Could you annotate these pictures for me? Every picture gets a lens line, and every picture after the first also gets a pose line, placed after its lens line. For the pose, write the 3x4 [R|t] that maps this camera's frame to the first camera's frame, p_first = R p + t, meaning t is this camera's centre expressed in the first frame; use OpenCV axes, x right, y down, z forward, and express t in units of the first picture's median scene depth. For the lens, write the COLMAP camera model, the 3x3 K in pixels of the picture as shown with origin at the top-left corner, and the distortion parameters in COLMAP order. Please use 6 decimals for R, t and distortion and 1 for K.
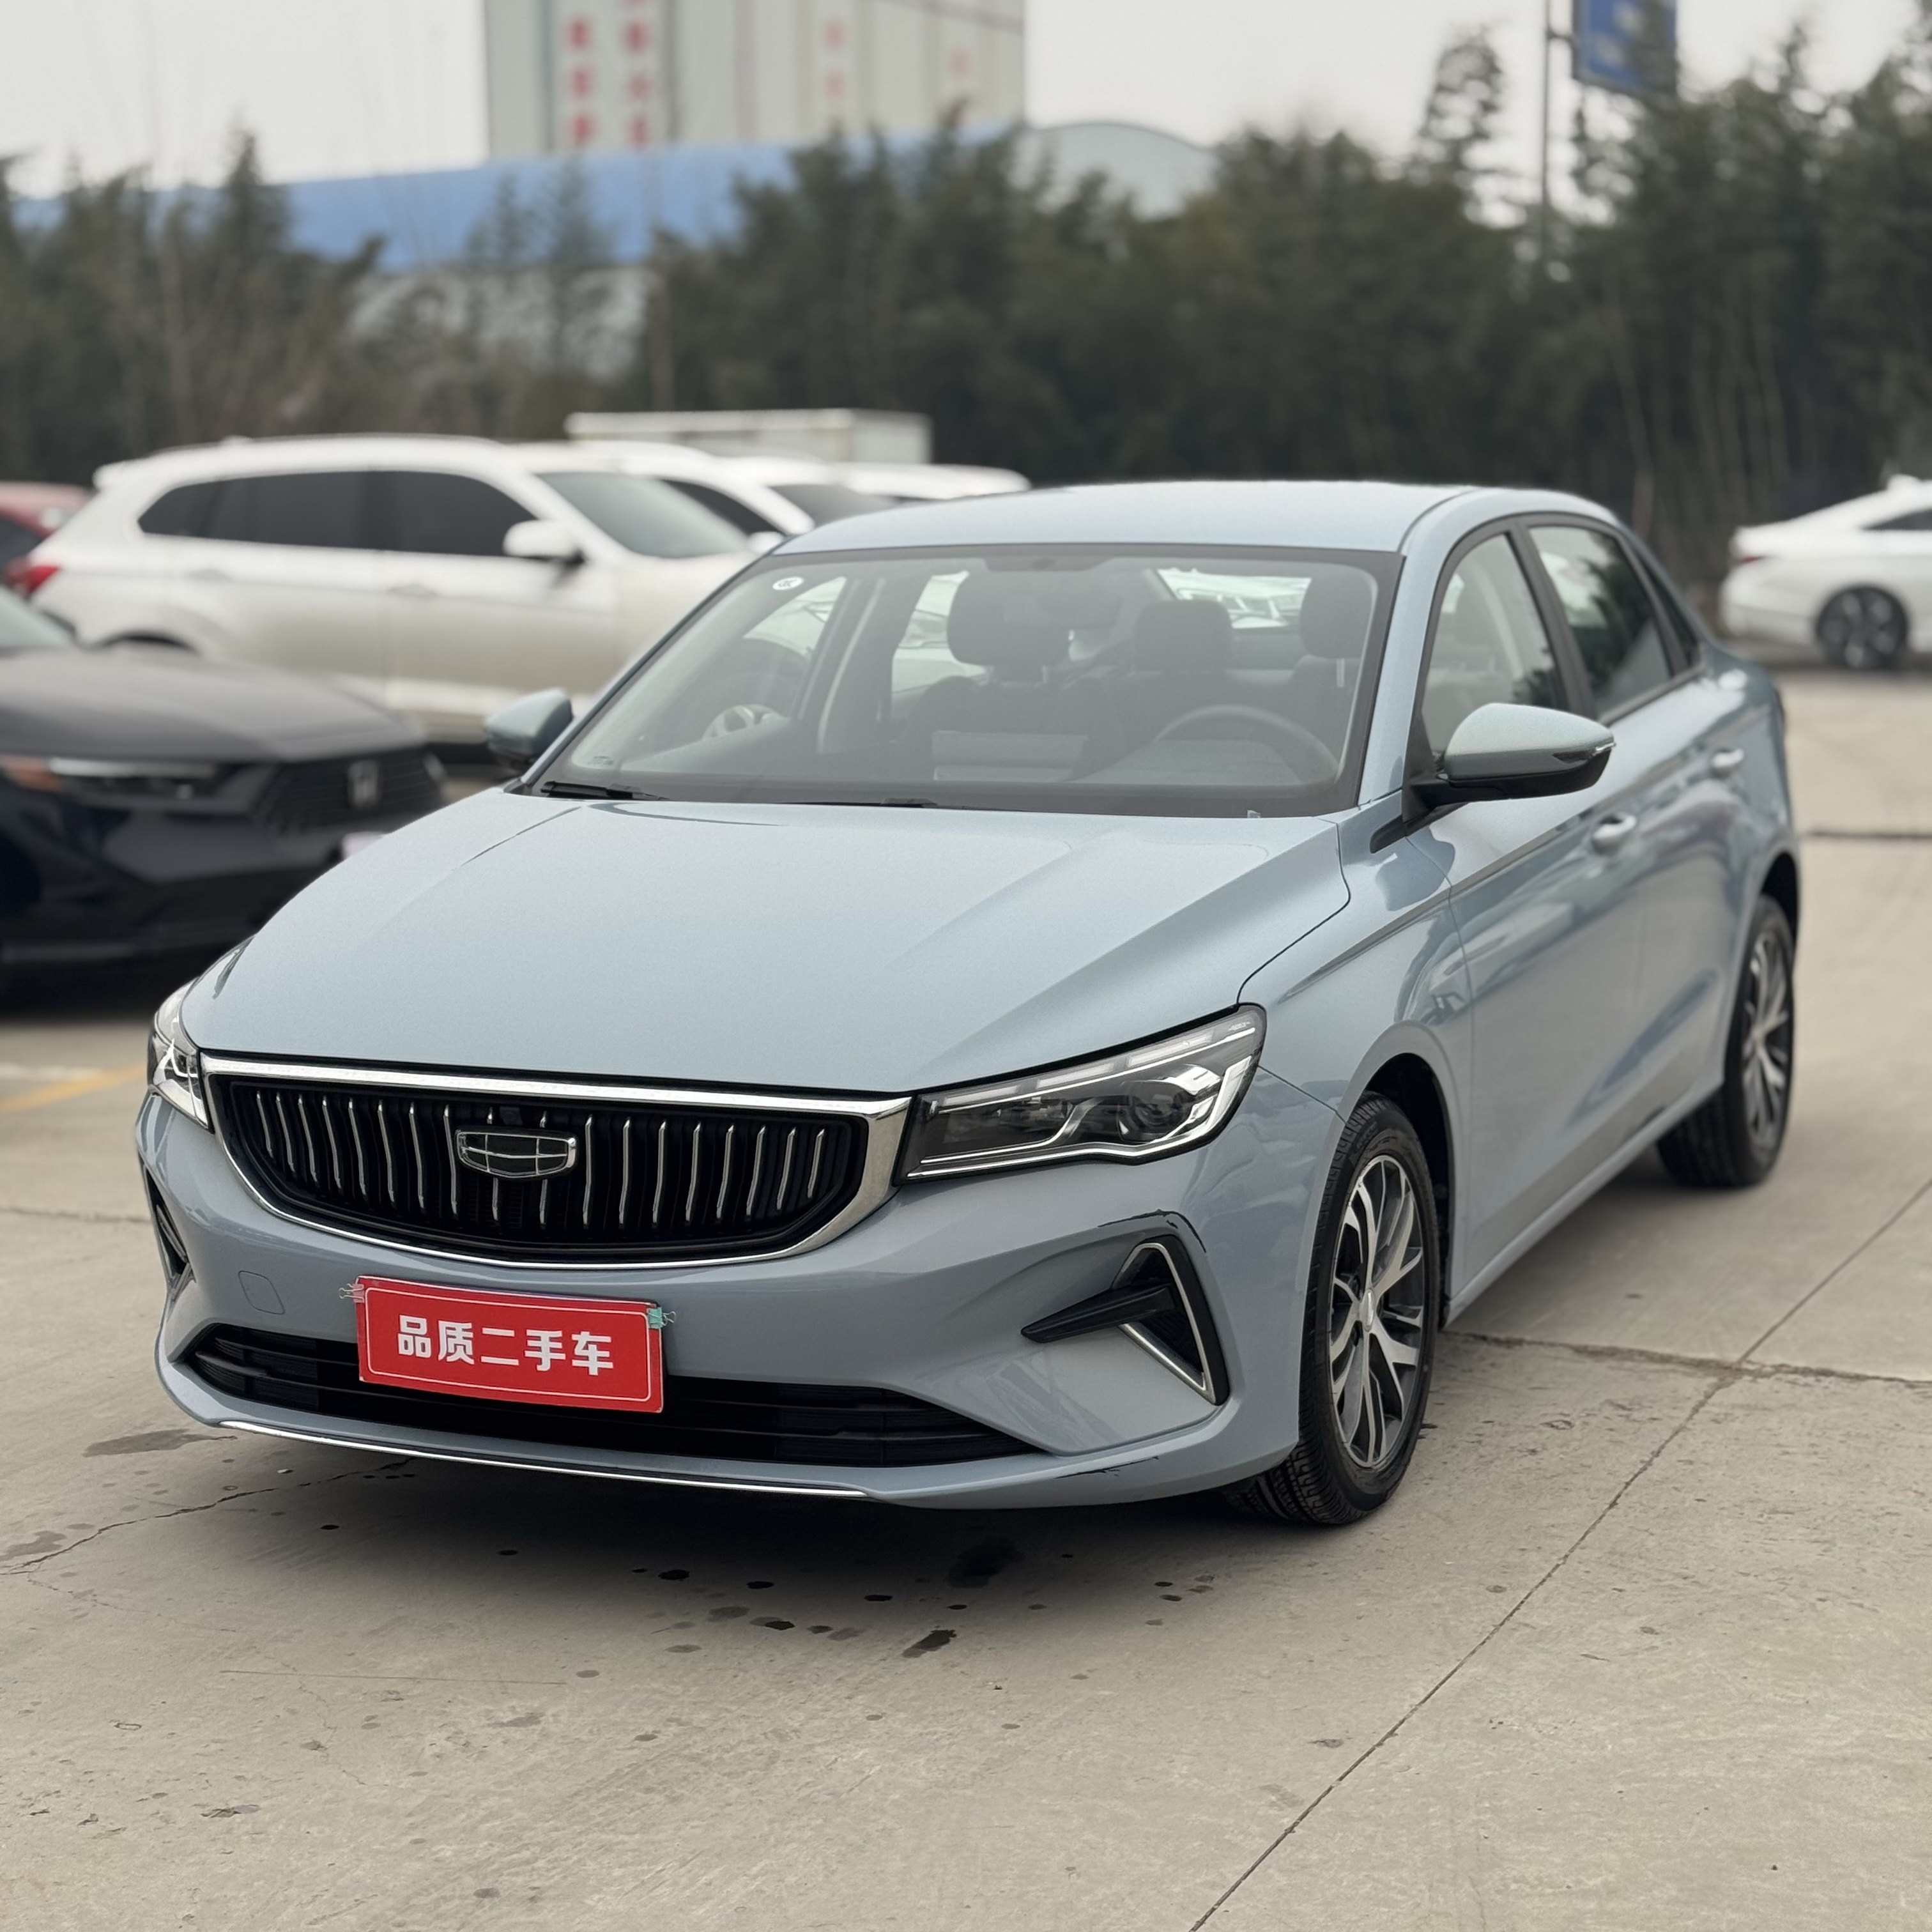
lens RADIAL K [[3740.1, 0, 966.0], [0, 3740.1, 966.0], [0, 0, 1]] dist [0.042718, 0.042621]
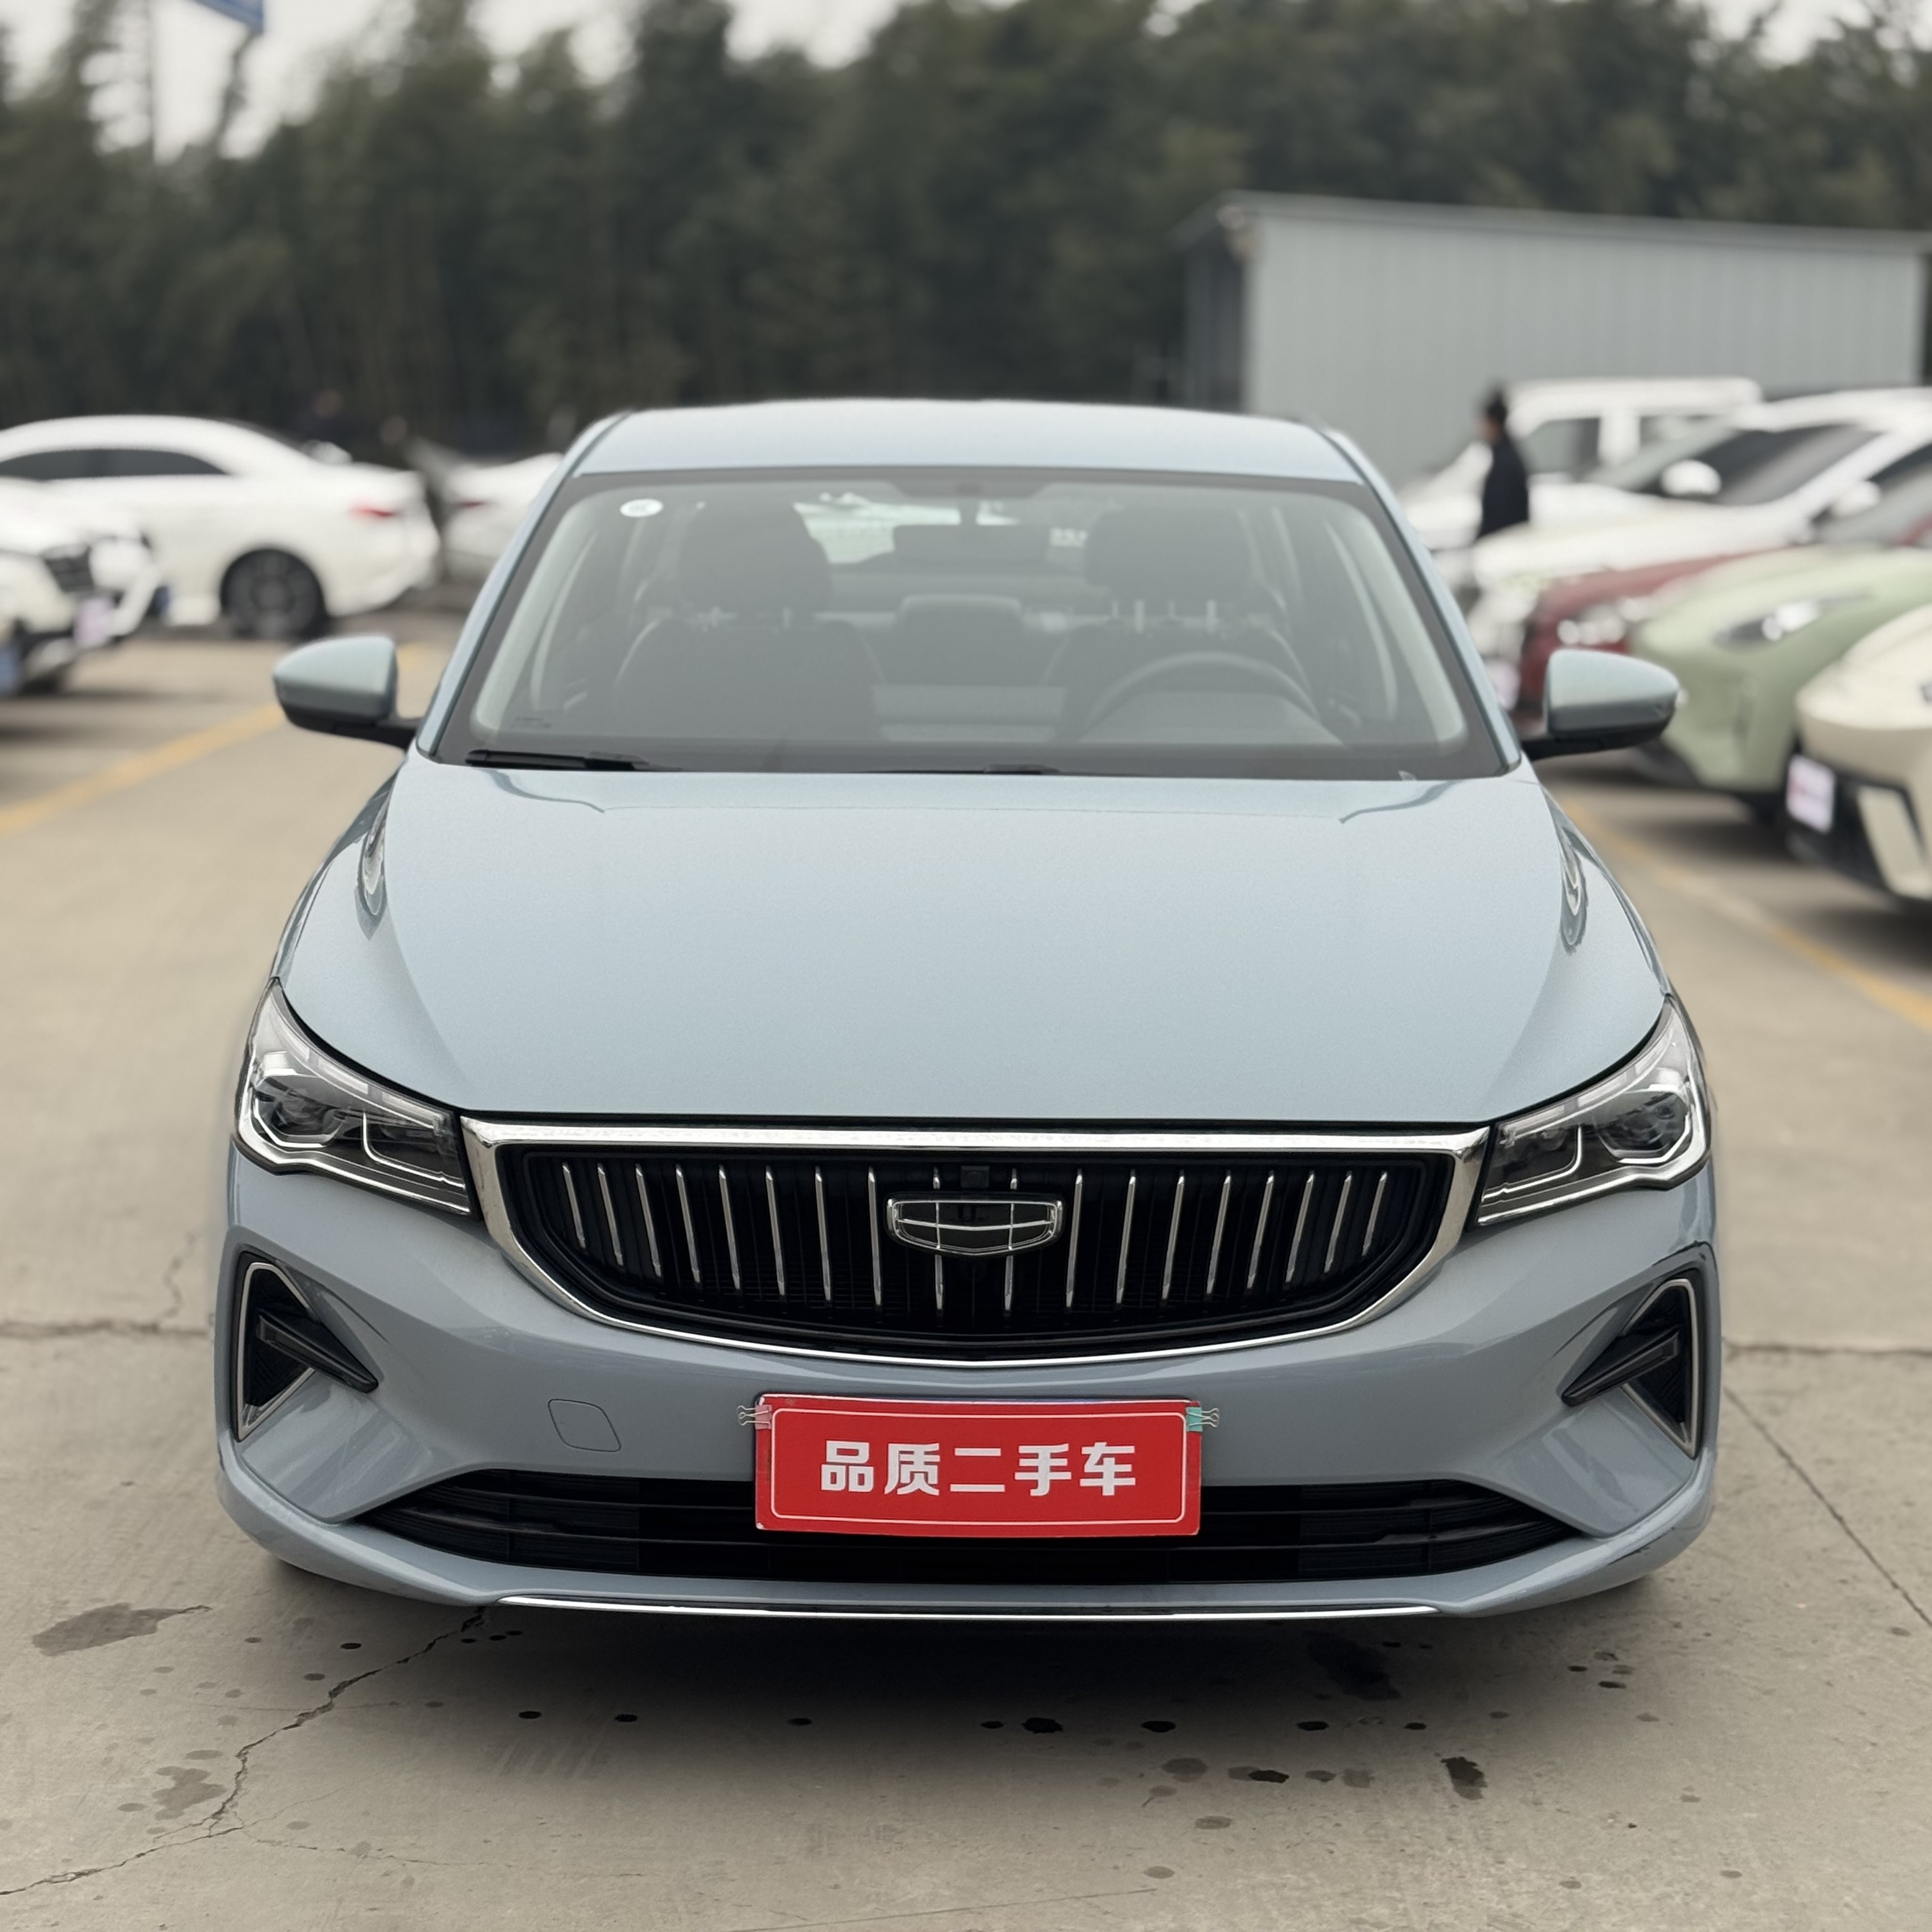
lens RADIAL K [[3740.1, 0, 966.0], [0, 3740.1, 966.0], [0, 0, 1]] dist [0.042718, 0.042621]
pose [[0.914141, -0.038916, 0.403524, -0.439916], [0.032818, 0.999219, 0.022019, -0.021961], [-0.404065, -0.006885, 0.914704, 0.279281]]
